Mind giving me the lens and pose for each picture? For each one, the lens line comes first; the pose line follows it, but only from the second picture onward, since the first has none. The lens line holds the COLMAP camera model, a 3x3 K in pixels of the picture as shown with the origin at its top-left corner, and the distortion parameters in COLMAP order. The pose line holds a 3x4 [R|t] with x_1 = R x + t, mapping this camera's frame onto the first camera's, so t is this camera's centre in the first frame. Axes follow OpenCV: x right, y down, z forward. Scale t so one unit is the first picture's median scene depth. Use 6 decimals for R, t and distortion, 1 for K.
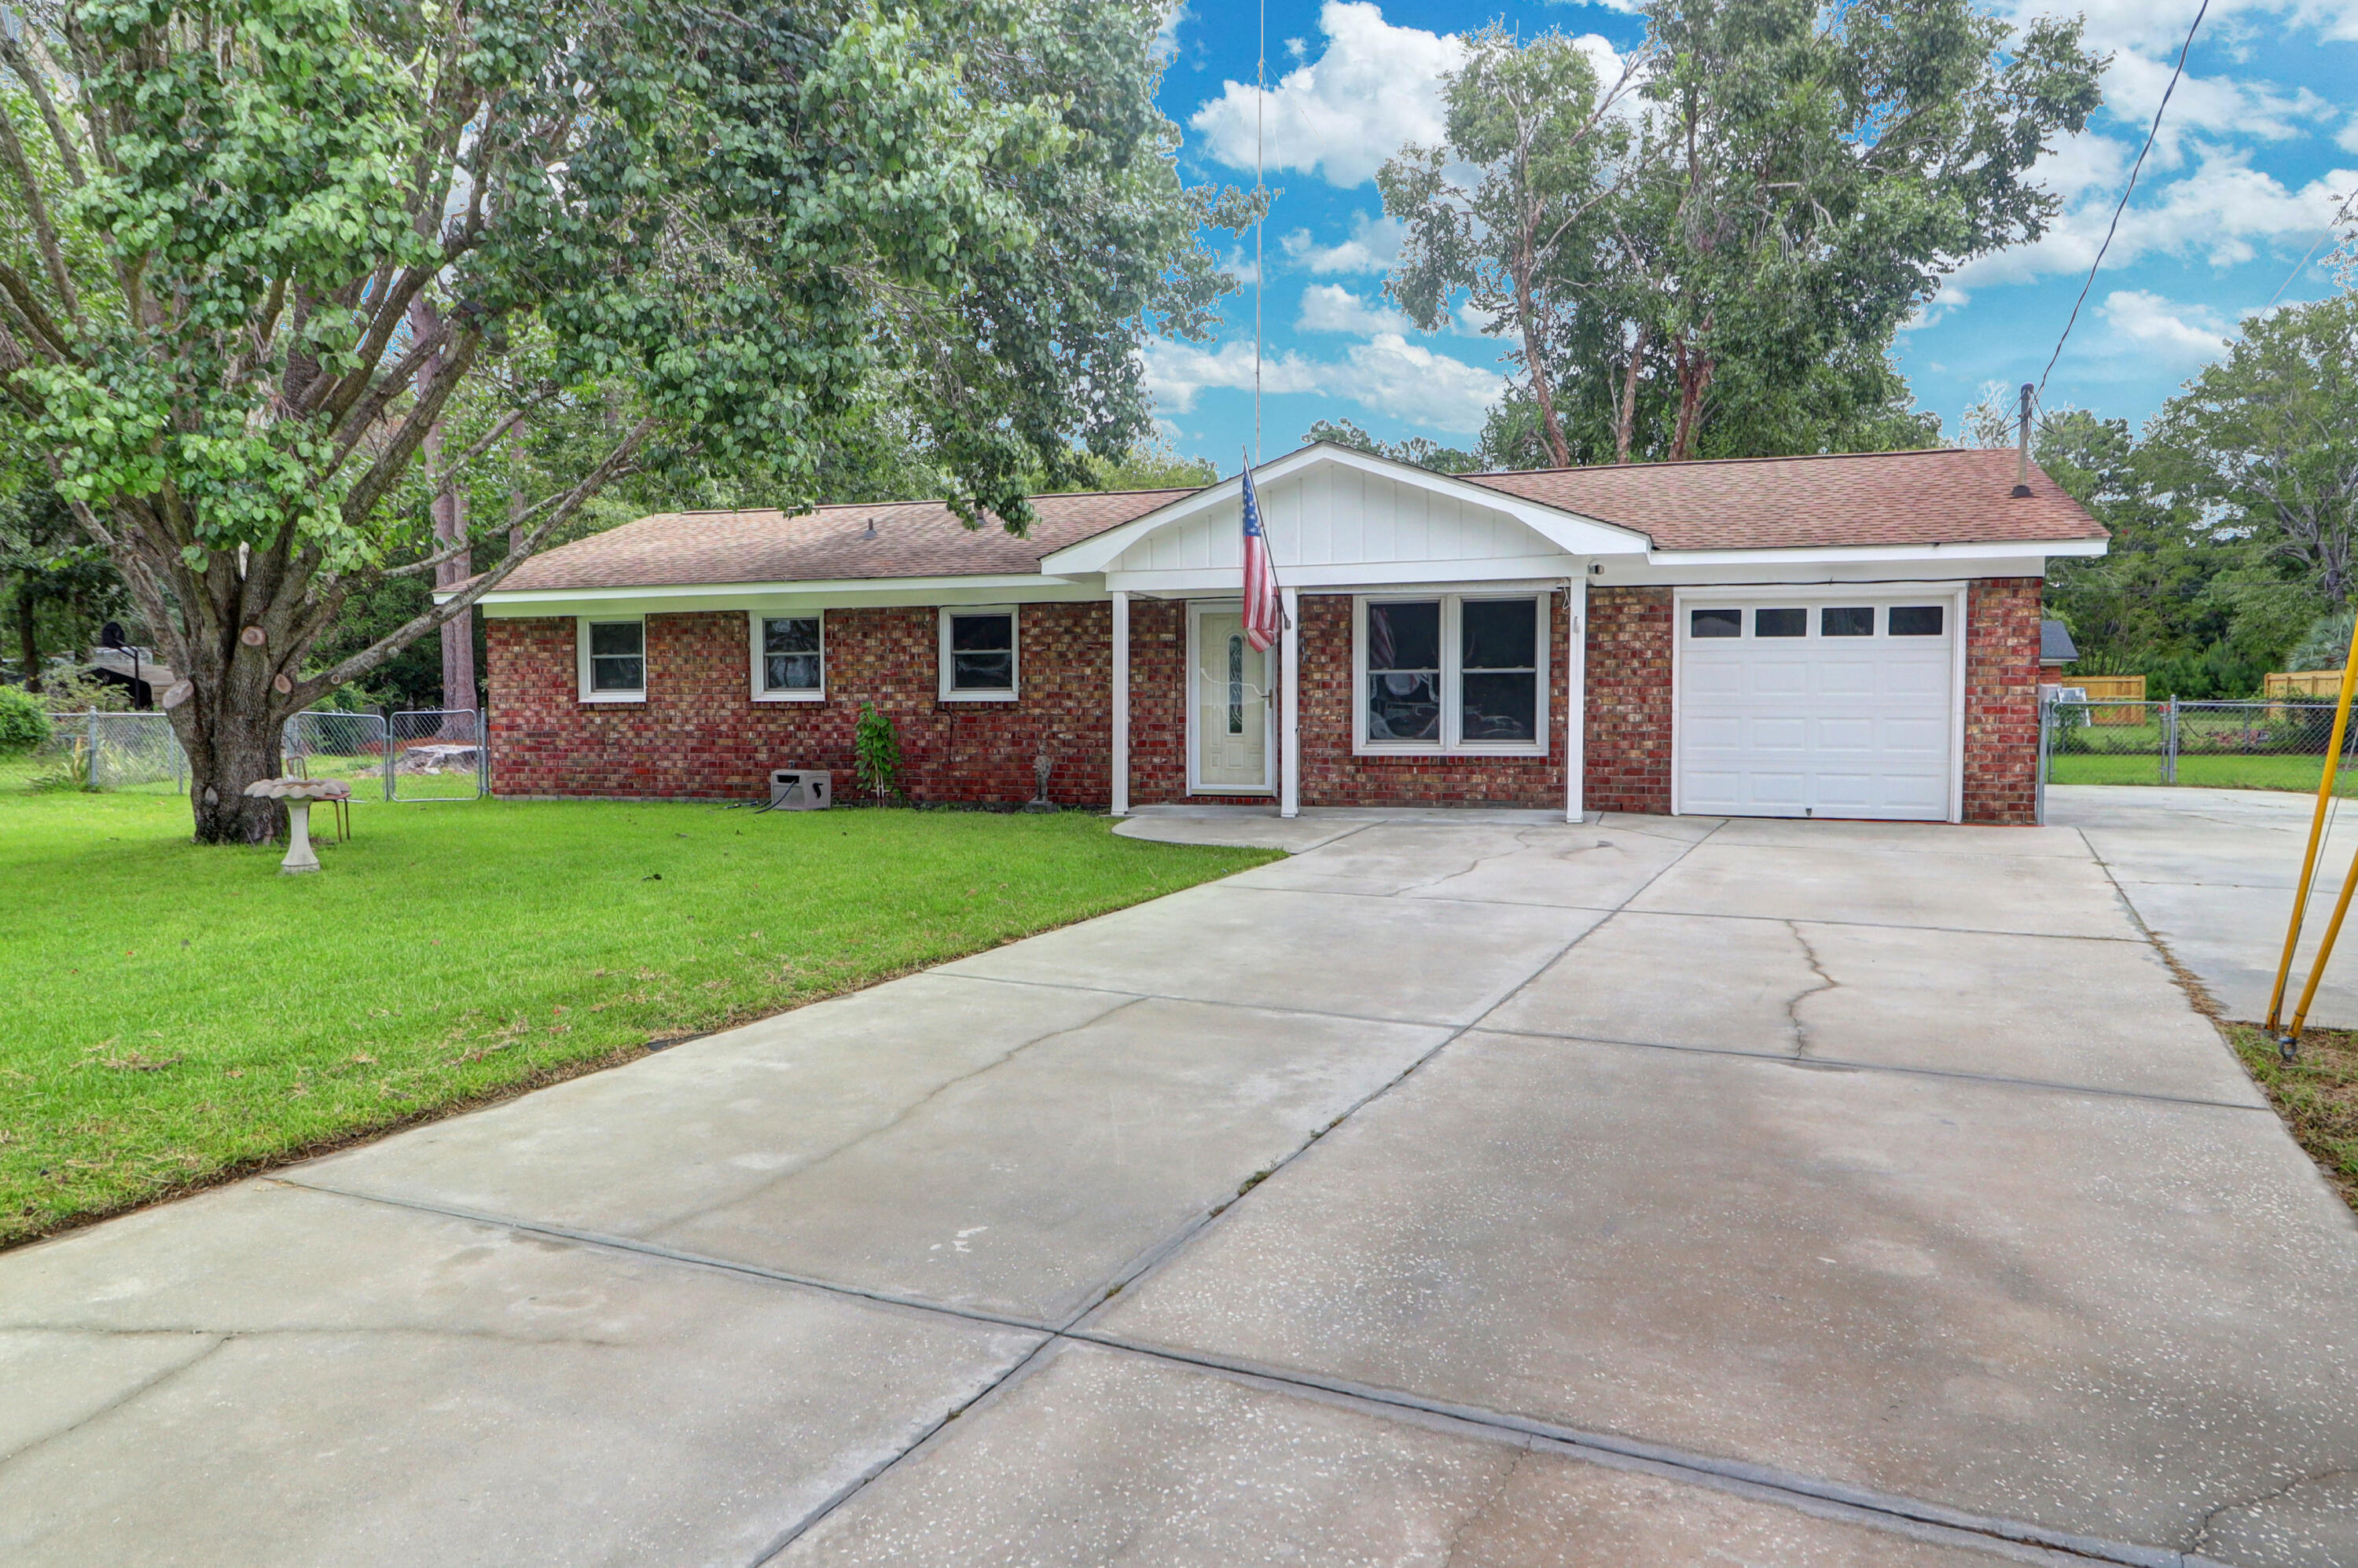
lens RADIAL K [[1551.2, 0, 1209.7], [0, 1551.2, 790.2], [0, 0, 1]] dist [0.008056, -0.002010]
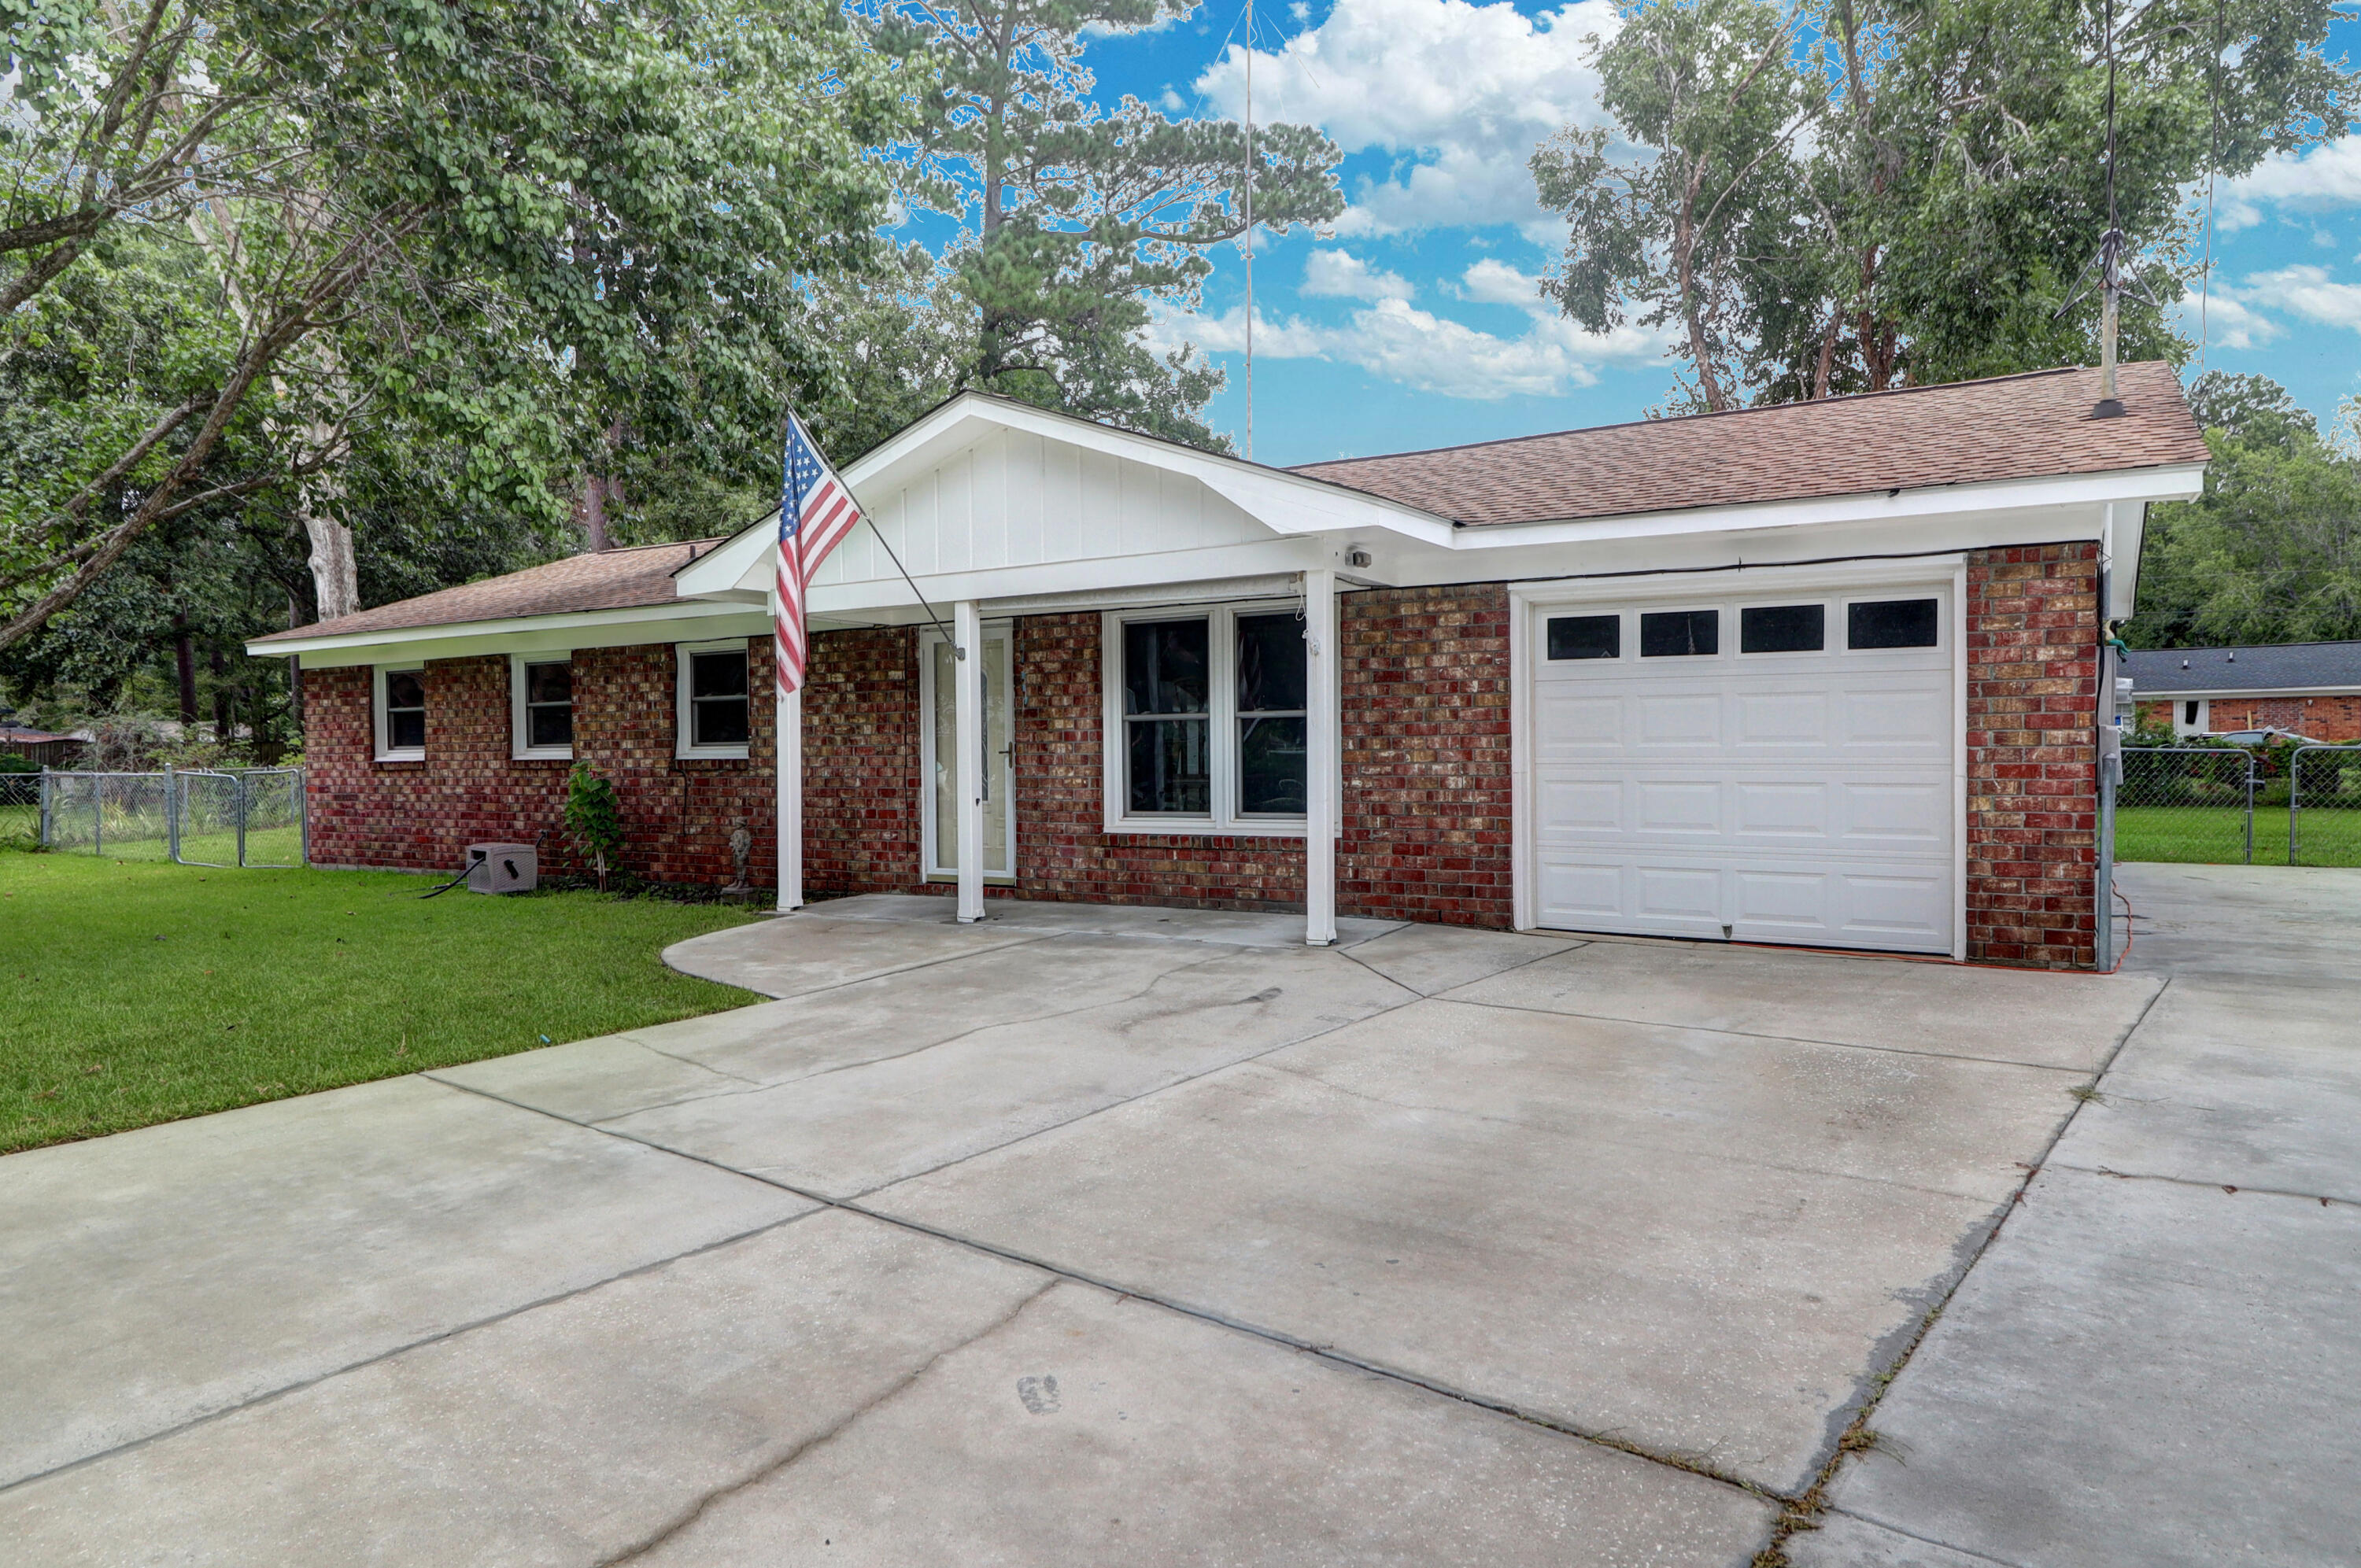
lens RADIAL K [[1465.3, 0, 1195.5], [0, 1465.3, 786.4], [0, 0, 1]] dist [0.006540, -0.007861]
pose [[0.971717, -0.000462, -0.236147, 0.295289], [-0.006548, 0.999561, -0.028897, -0.024601], [0.236056, 0.029626, 0.971288, 0.343612]]
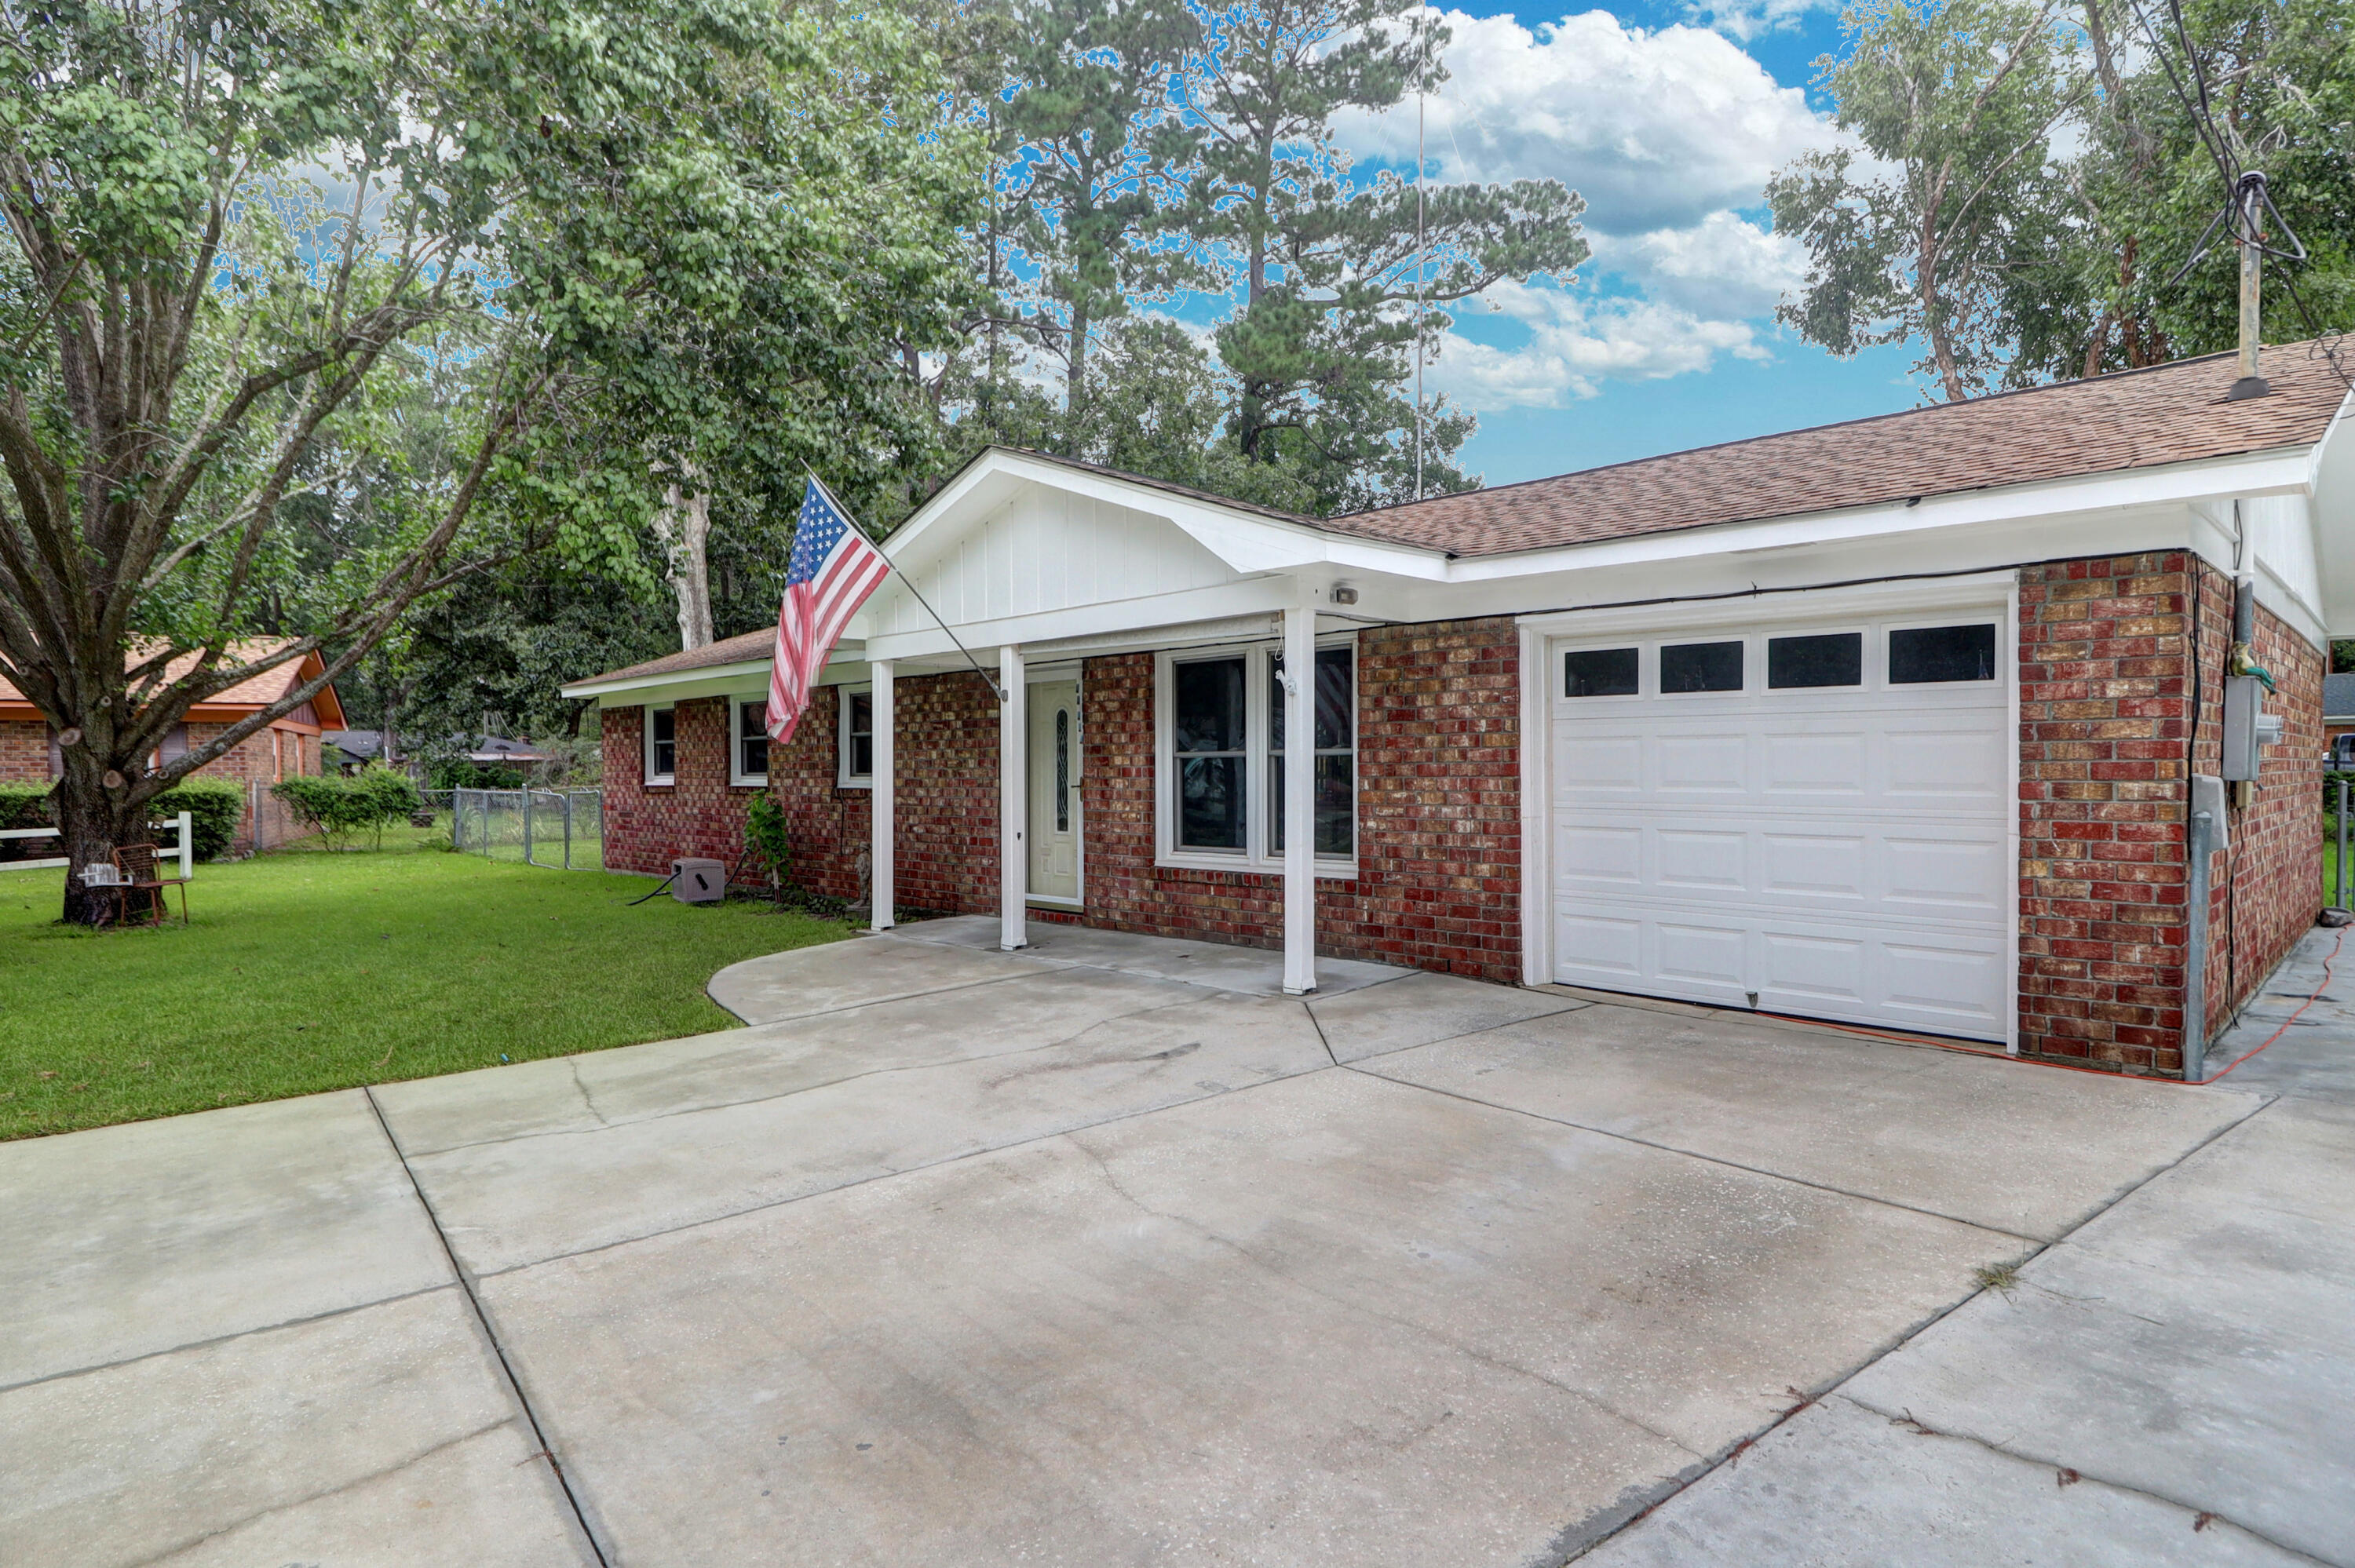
lens RADIAL K [[1297.3, 0, 1167.6], [0, 1297.3, 787.9], [0, 0, 1]] dist [0.004070, -0.010776]
pose [[0.881260, 0.005254, -0.472602, 0.392868], [-0.023518, 0.999187, -0.032745, -0.039746], [0.472046, 0.039971, 0.880667, 0.449060]]
